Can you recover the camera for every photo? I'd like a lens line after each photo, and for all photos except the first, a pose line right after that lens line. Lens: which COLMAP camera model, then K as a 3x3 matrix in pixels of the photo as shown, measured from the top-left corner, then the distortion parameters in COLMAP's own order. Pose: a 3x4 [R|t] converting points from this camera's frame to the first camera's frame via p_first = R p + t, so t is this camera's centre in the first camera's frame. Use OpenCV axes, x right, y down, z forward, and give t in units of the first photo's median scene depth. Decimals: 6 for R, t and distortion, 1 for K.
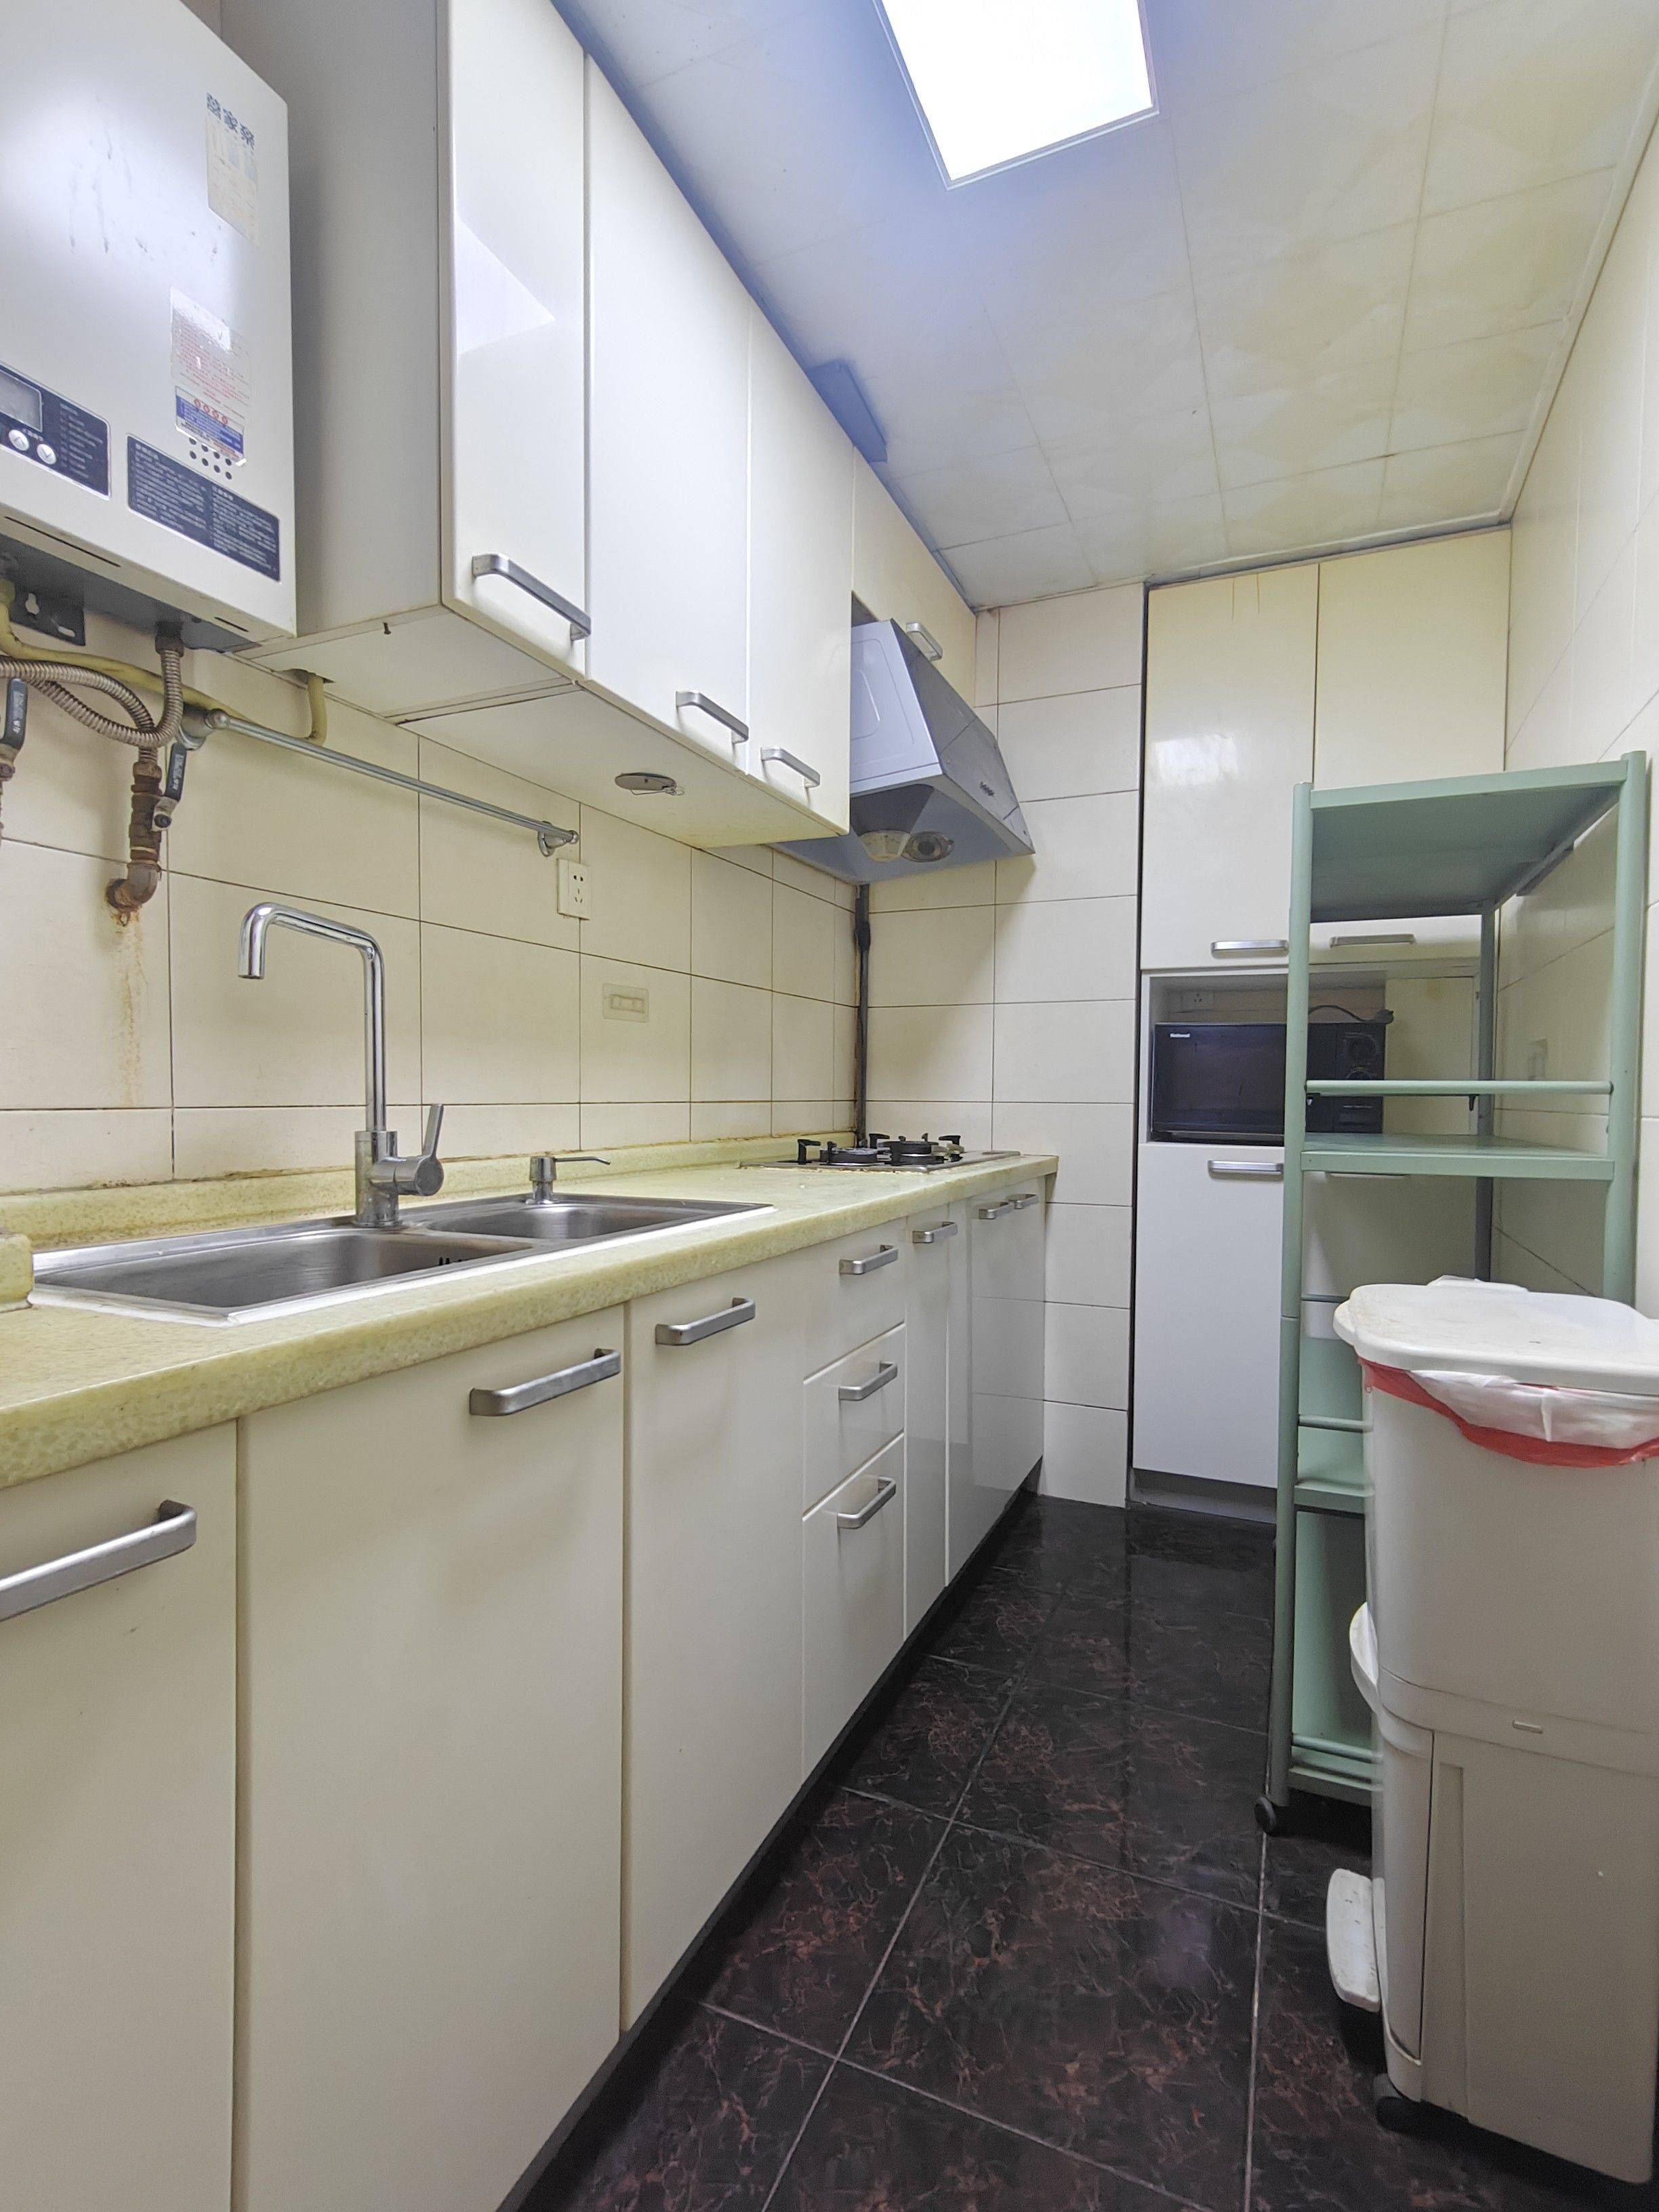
lens RADIAL K [[1053.4, 0, 839.7], [0, 1053.4, 1128.2], [0, 0, 1]] dist [0.003003, 0.001206]
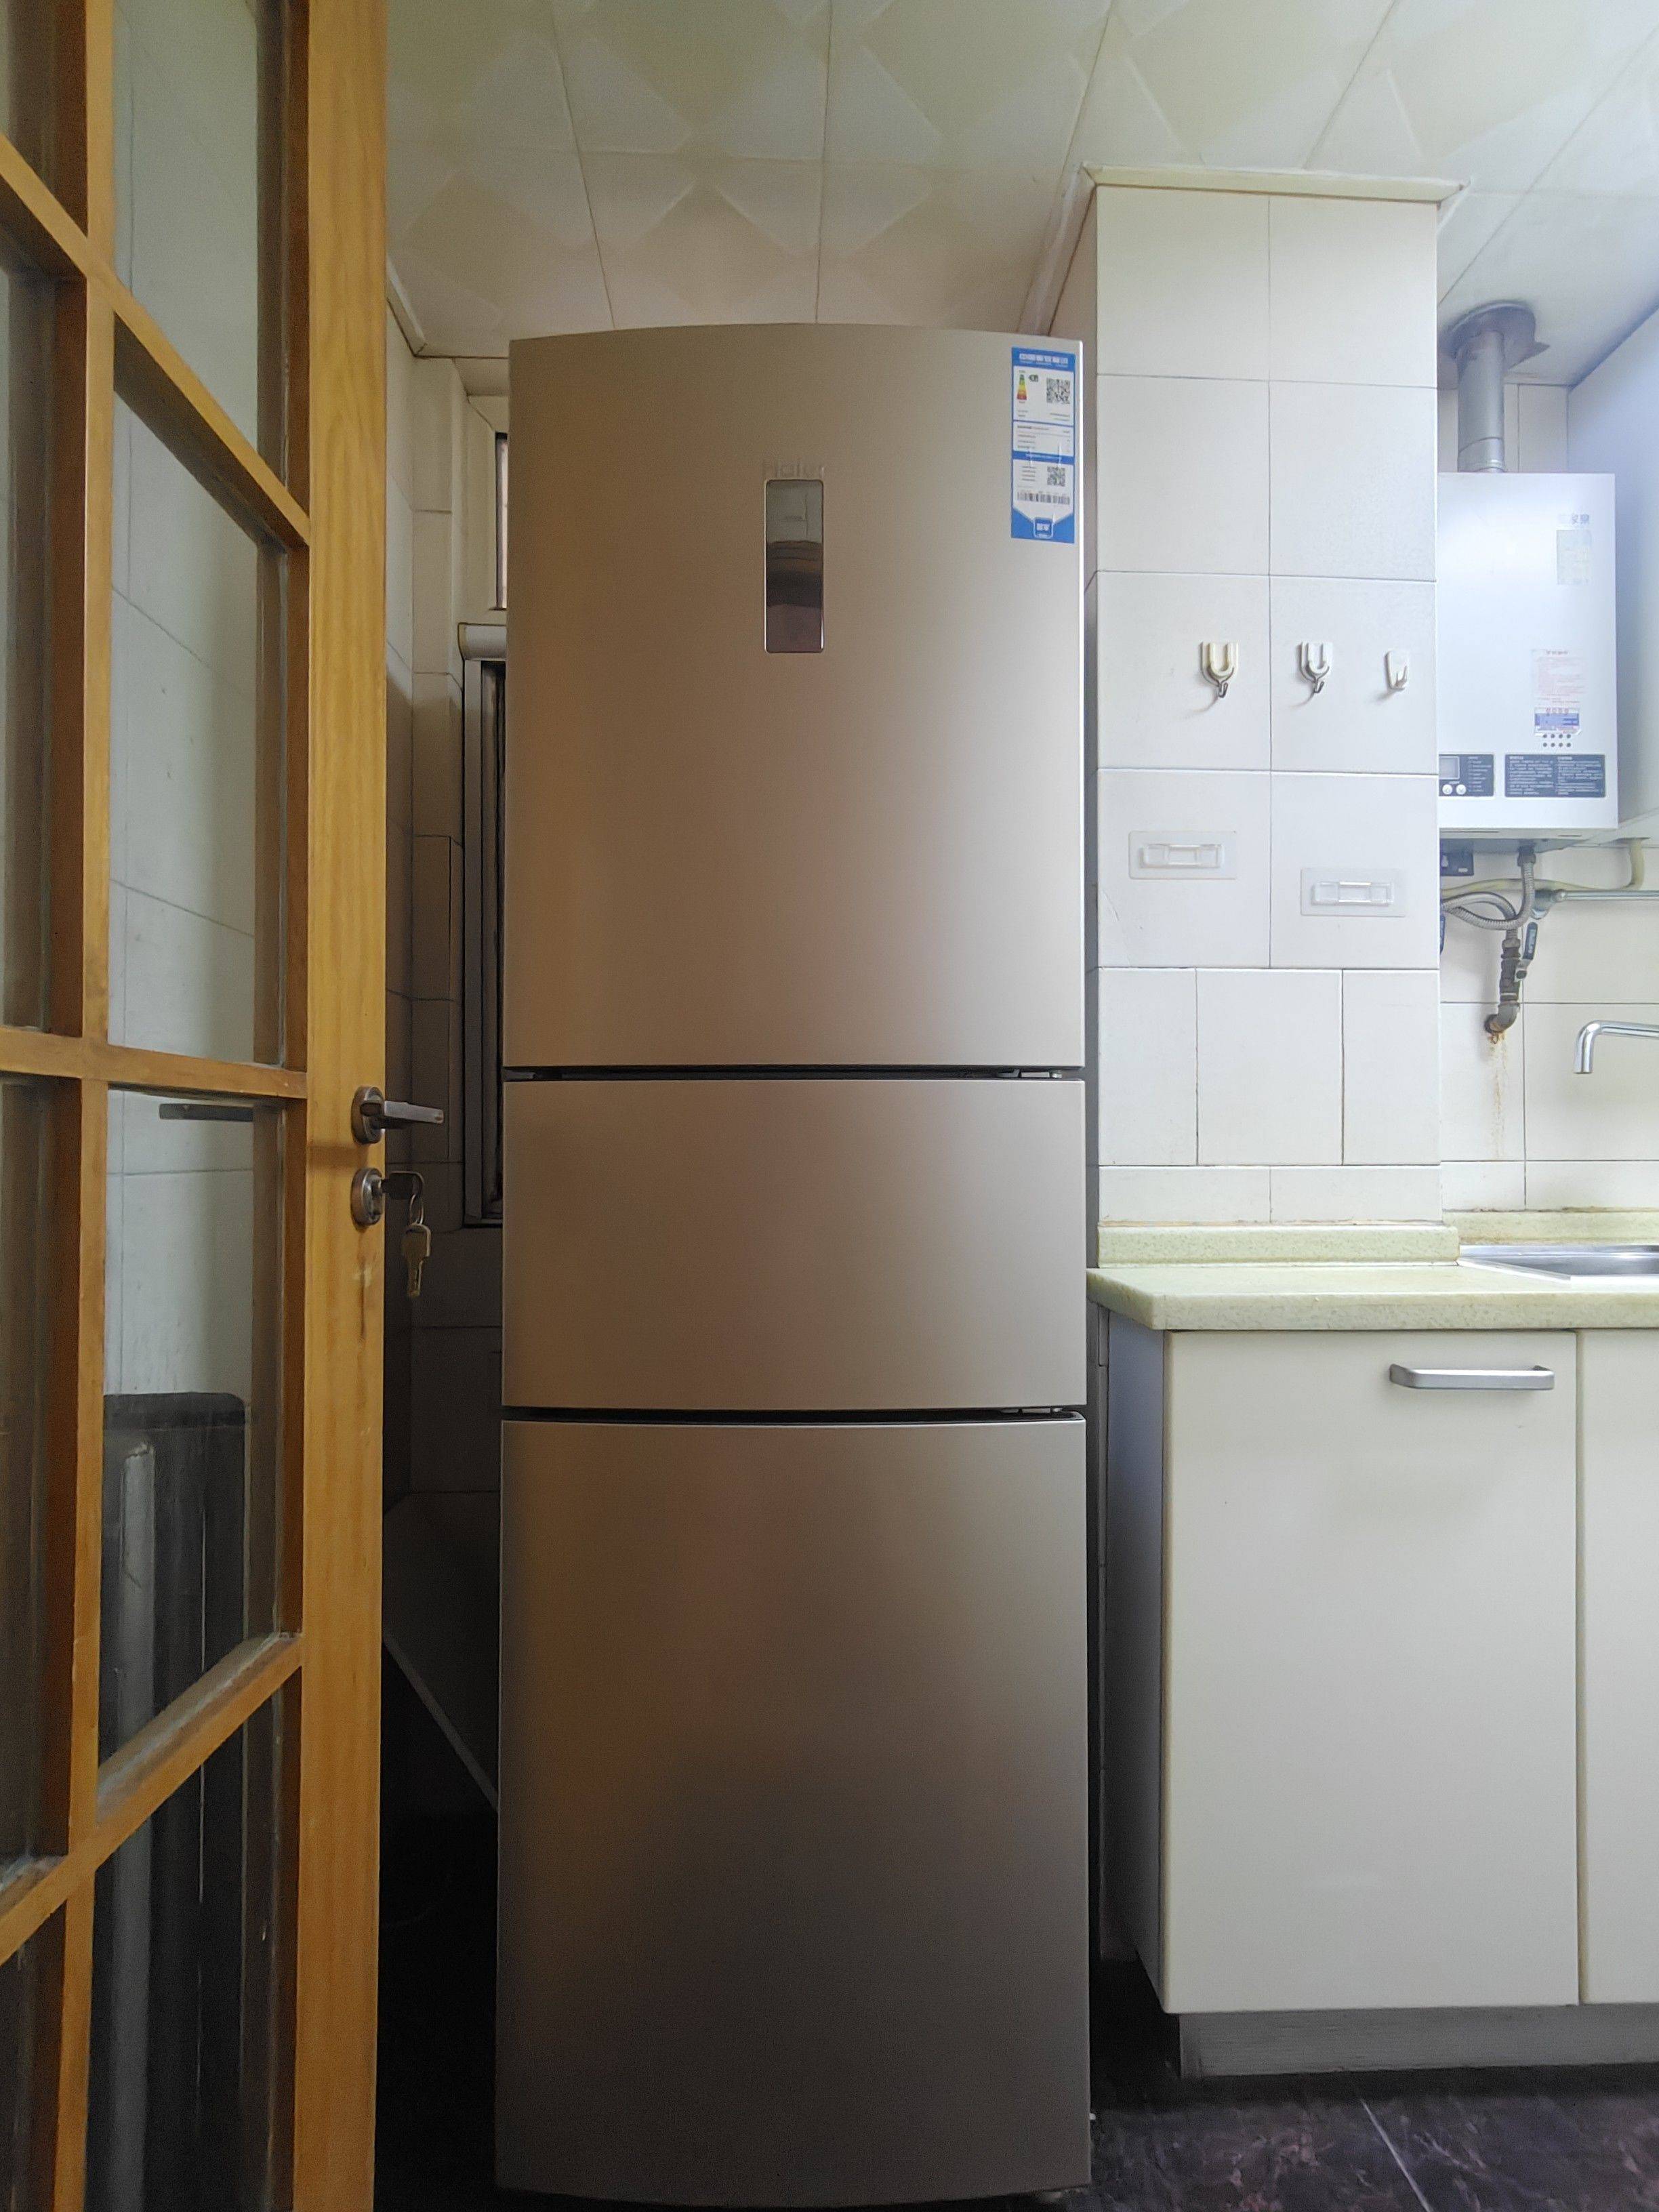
lens RADIAL K [[1053.4, 0, 839.7], [0, 1053.4, 1128.2], [0, 0, 1]] dist [0.003003, 0.001206]
pose [[0.438017, -0.019217, -0.898761, 0.302136], [-0.026741, 0.999051, -0.034393, 0.012650], [0.898569, 0.039099, 0.437087, -0.558156]]
